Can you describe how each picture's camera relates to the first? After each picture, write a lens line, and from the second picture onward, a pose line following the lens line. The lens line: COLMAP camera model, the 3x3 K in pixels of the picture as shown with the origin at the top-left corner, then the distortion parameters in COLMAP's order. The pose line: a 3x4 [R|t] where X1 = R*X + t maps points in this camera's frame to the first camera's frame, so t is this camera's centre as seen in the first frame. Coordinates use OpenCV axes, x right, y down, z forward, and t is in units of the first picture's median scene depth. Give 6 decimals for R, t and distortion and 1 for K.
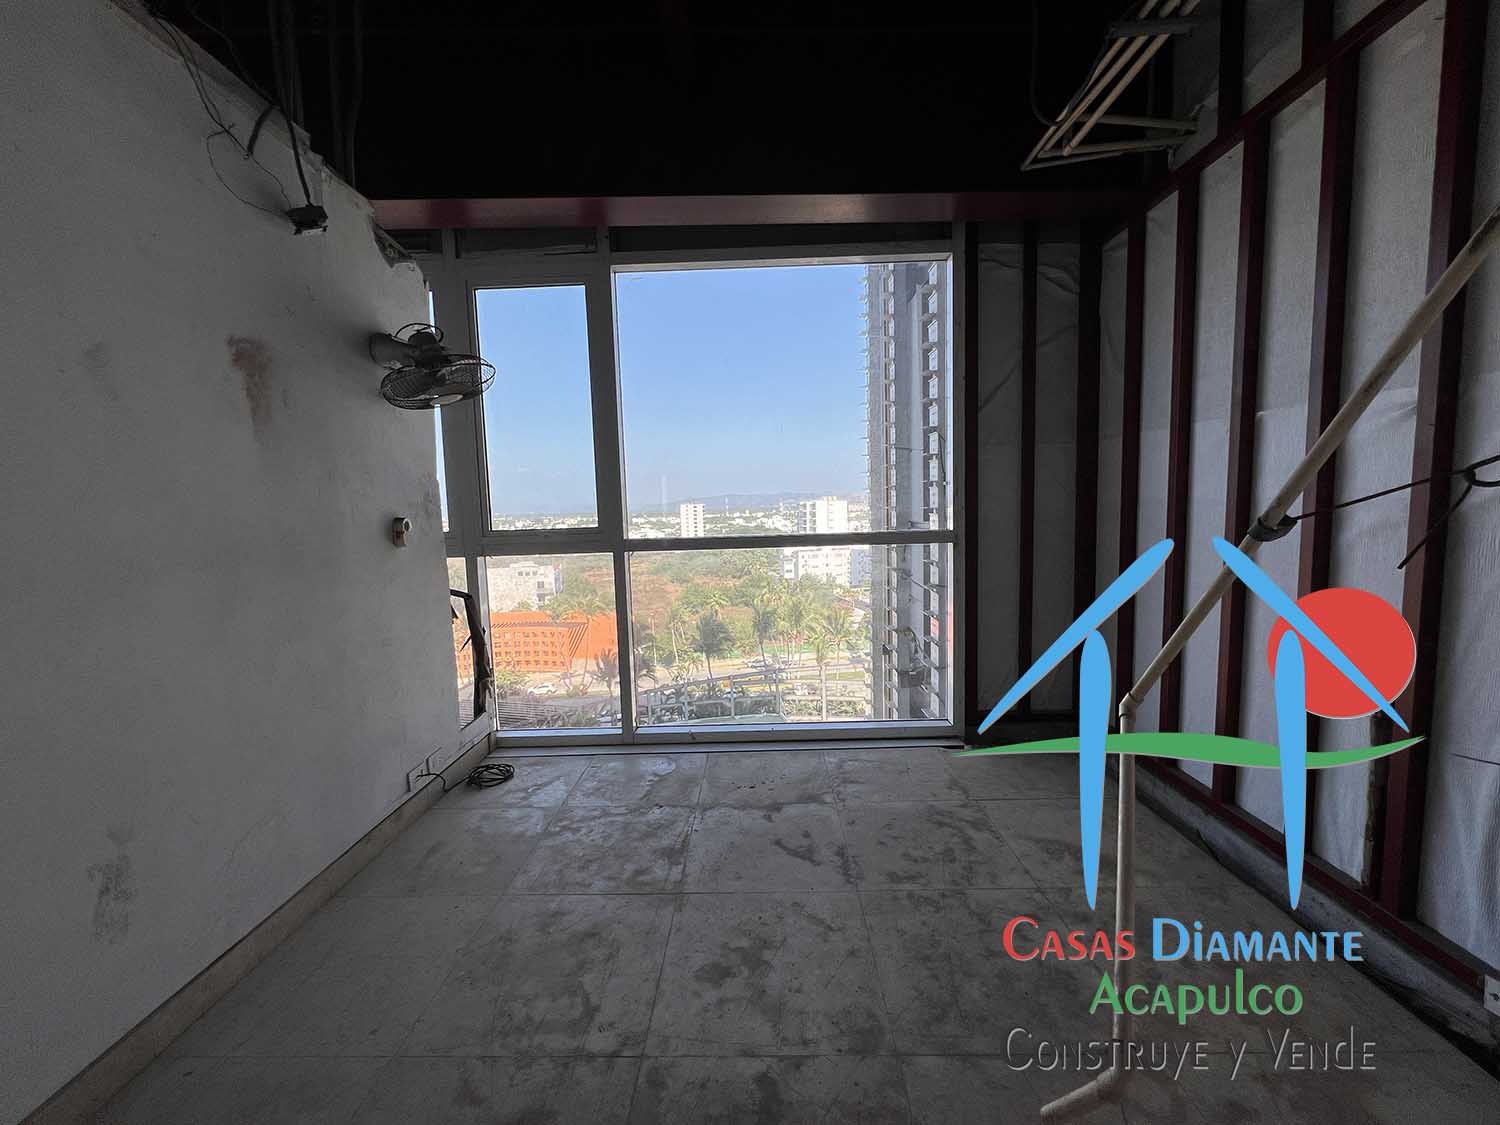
lens RADIAL K [[599.6, 0, 747.5], [0, 599.6, 560.2], [0, 0, 1]] dist [-0.001232, 0.000417]
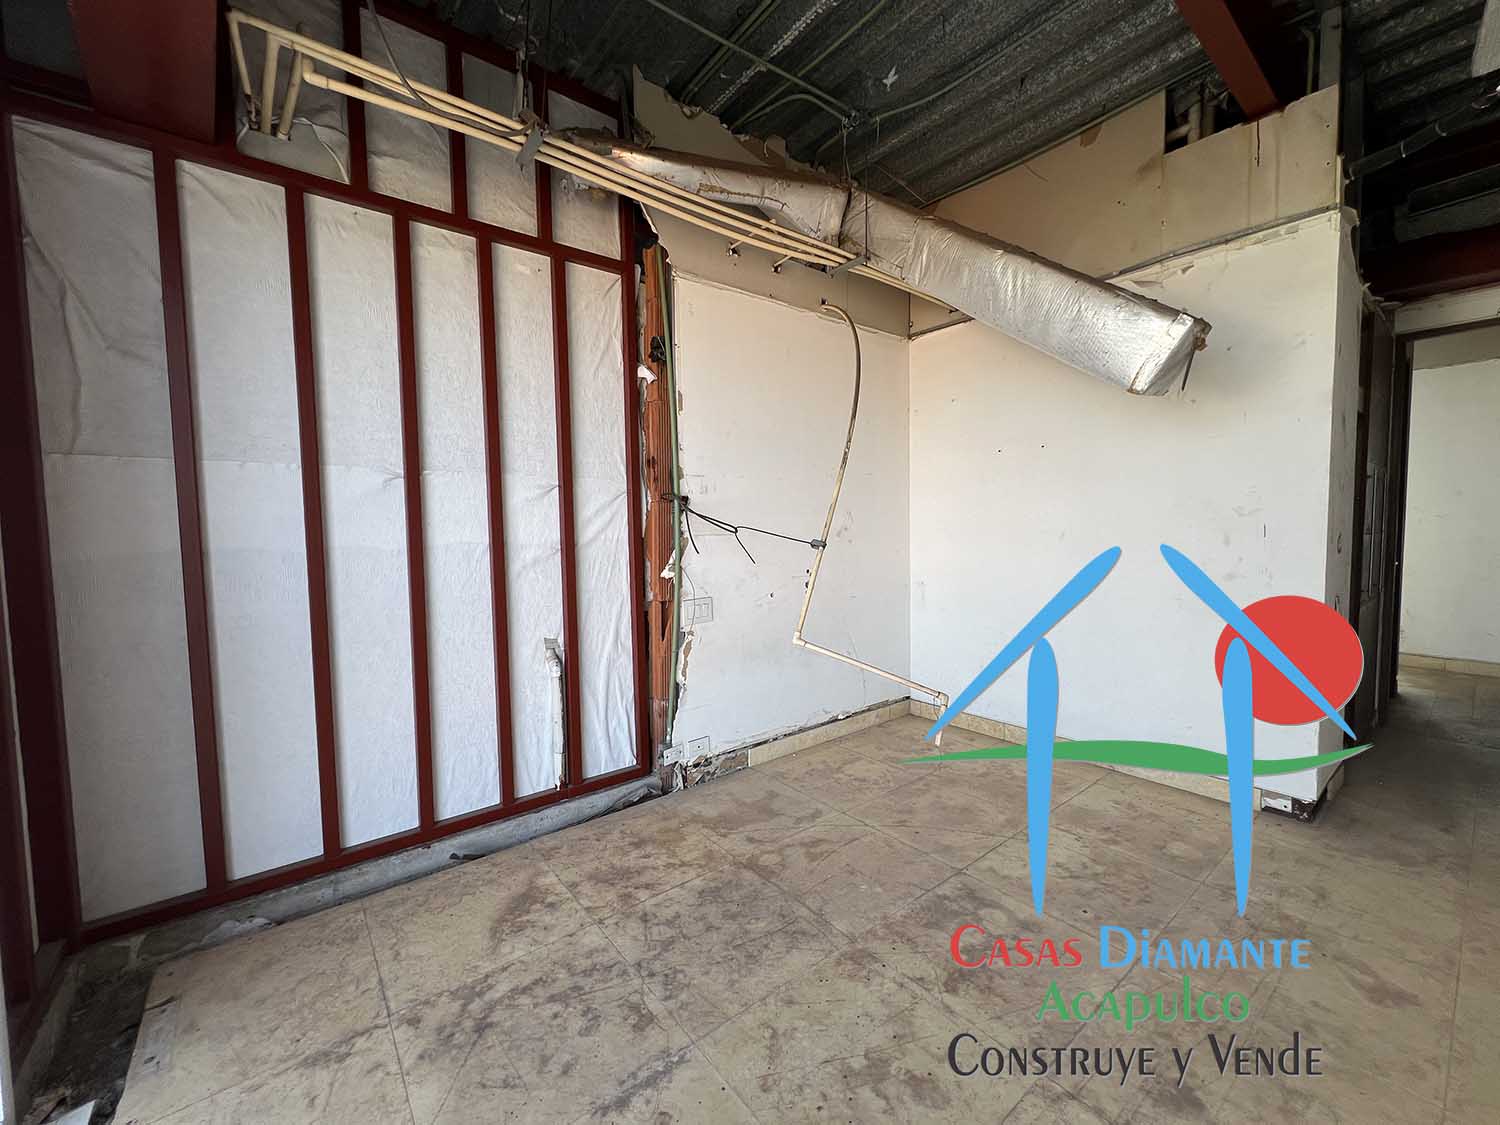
lens RADIAL K [[599.6, 0, 747.5], [0, 599.6, 560.2], [0, 0, 1]] dist [-0.001232, 0.000417]
pose [[-0.636649, -0.003930, 0.771143, -0.518260], [0.107125, 0.989841, 0.093486, -0.143382], [-0.763676, 0.142127, -0.629760, 1.549626]]
